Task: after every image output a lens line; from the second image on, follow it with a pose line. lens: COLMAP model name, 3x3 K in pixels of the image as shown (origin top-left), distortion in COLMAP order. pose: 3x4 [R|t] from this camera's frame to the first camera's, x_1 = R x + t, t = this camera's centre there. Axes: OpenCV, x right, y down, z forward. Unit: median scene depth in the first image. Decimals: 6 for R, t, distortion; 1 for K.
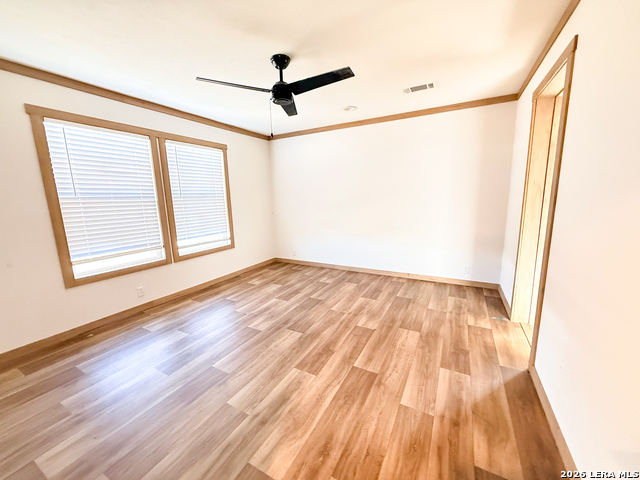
lens RADIAL K [[255.5, 0, 317.8], [0, 255.5, 239.6], [0, 0, 1]] dist [0.000866, 0.000147]
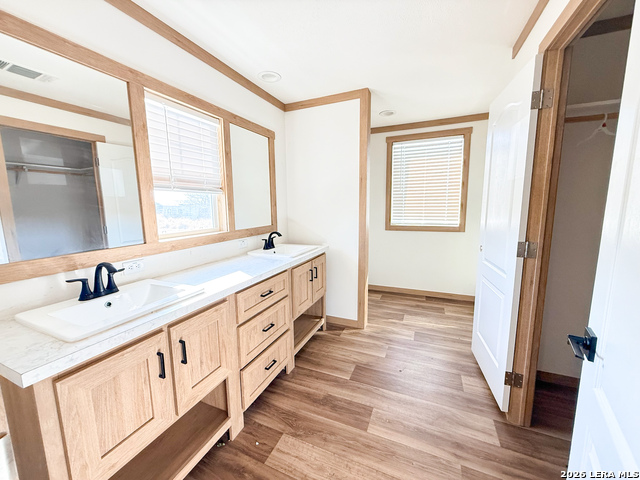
lens RADIAL K [[255.5, 0, 317.8], [0, 255.5, 239.6], [0, 0, 1]] dist [0.000866, 0.000147]
pose [[-0.095817, -0.109937, 0.989309, -0.767221], [0.180598, 0.975467, 0.125890, -0.178826], [-0.978879, 0.190729, -0.073612, 1.085498]]
